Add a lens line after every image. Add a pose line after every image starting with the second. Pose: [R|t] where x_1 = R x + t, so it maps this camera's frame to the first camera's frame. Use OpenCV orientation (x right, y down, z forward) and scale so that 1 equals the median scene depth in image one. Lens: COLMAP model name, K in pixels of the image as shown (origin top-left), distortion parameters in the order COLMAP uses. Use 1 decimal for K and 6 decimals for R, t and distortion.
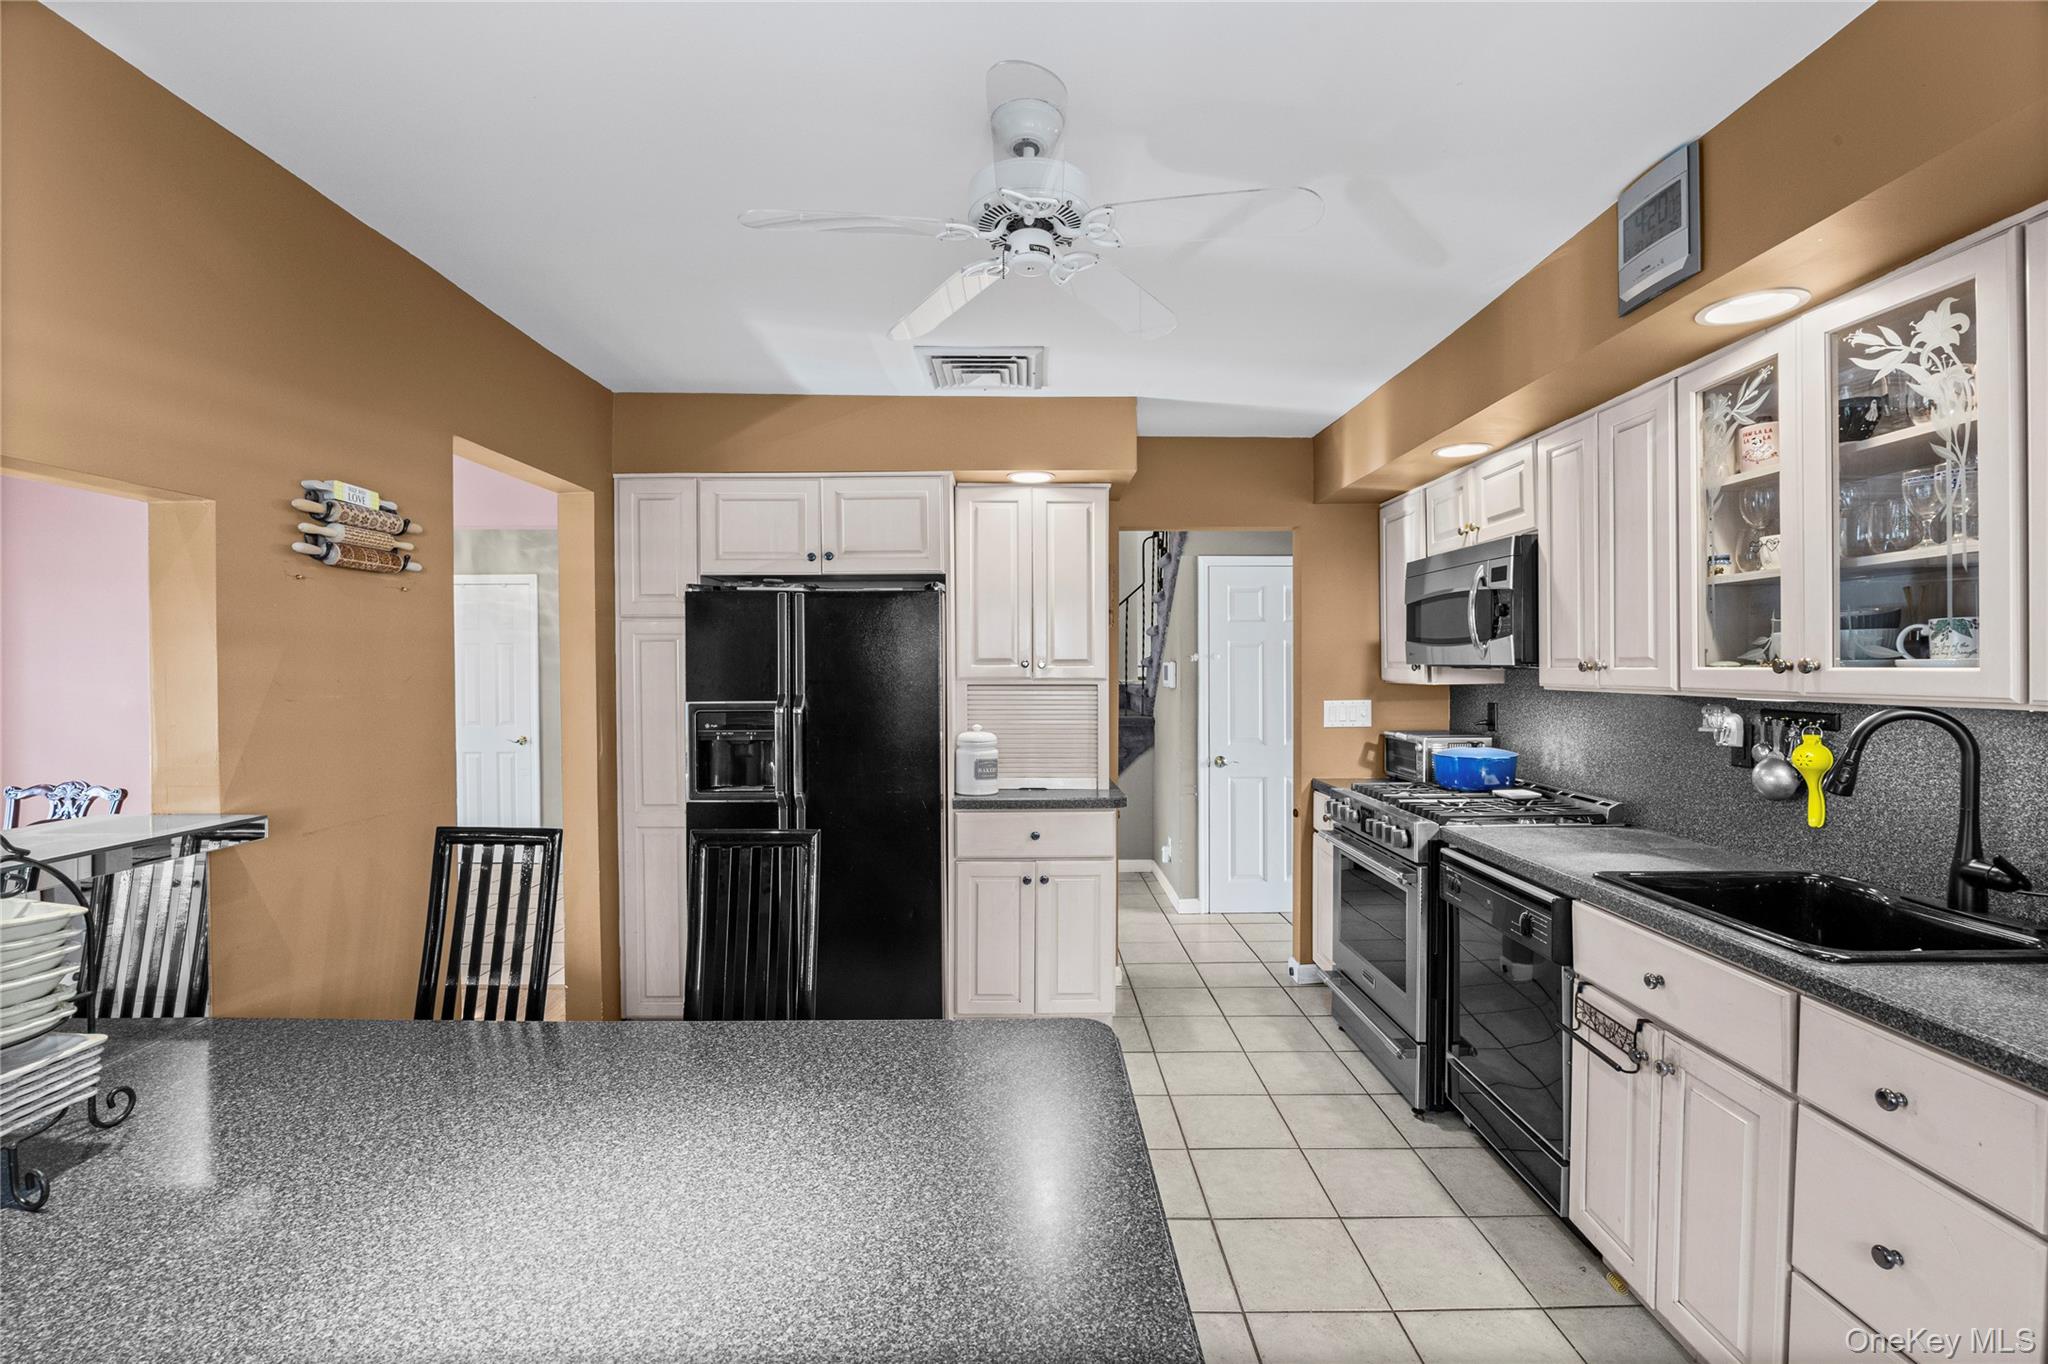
lens RADIAL K [[899.0, 0, 1025.7], [0, 899.0, 677.9], [0, 0, 1]] dist [-0.011505, -0.000103]
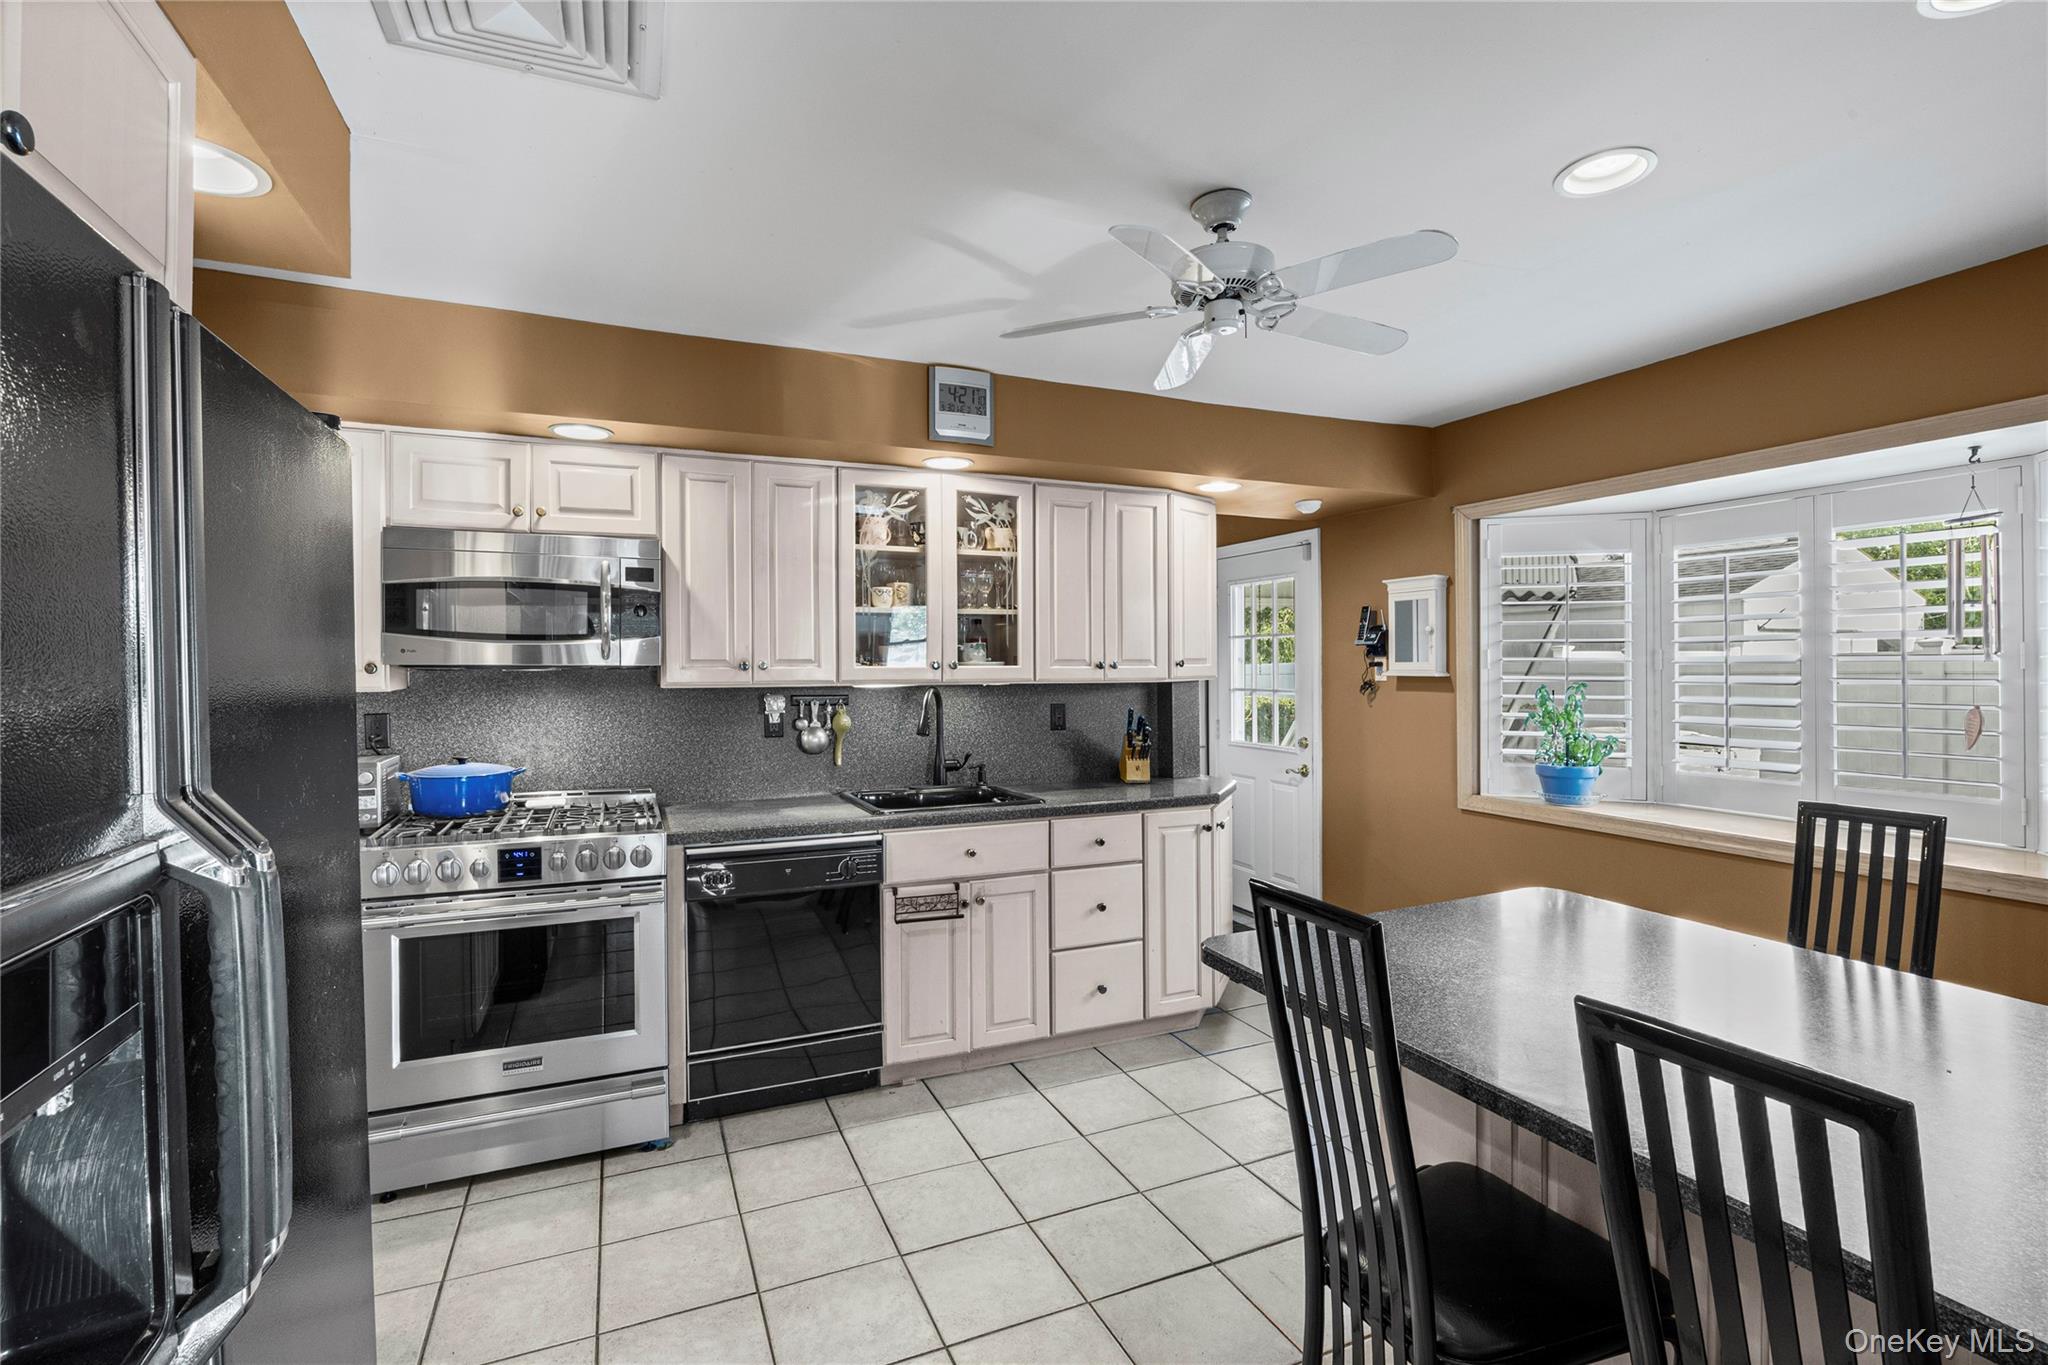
lens RADIAL K [[899.0, 0, 1036.4], [0, 899.0, 662.1], [0, 0, 1]] dist [-0.011505, -0.000103]
pose [[-0.396804, 0.009969, 0.917849, -0.786310], [0.017512, 0.999841, -0.003289, -0.009512], [-0.917736, 0.014769, -0.396915, 1.365190]]
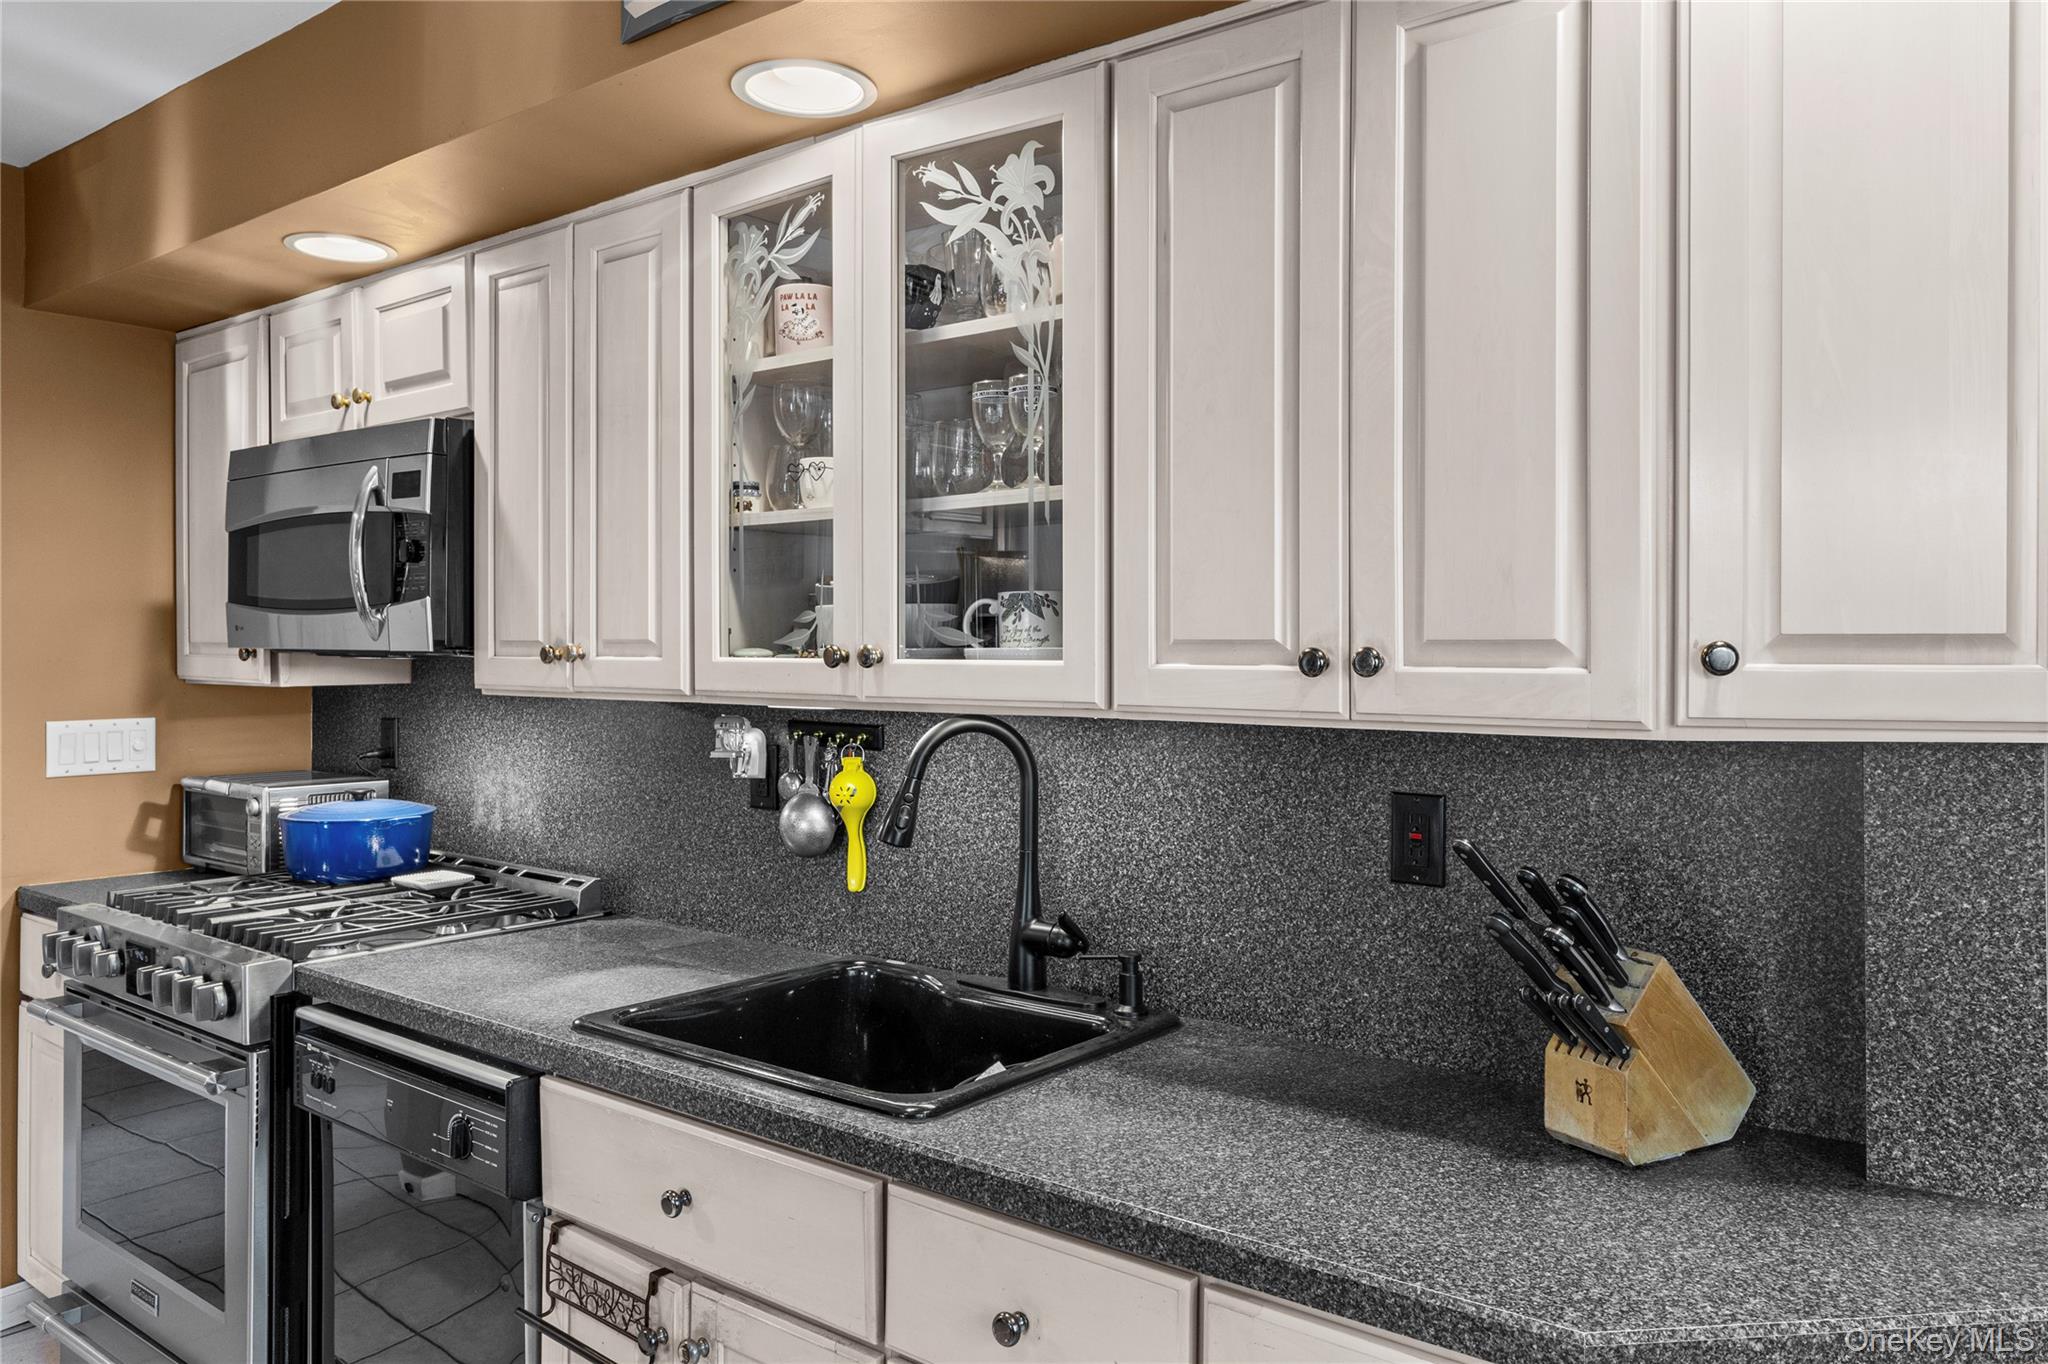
lens RADIAL K [[1452.5, 0, 1023.1], [0, 1452.5, 651.0], [0, 0, 1]] dist [-0.002510, 0.007209]
pose [[0.621845, 0.008881, 0.783090, 0.093564], [0.001701, 0.999918, -0.012690, -0.003168], [-0.783138, 0.009223, 0.621779, 0.210705]]
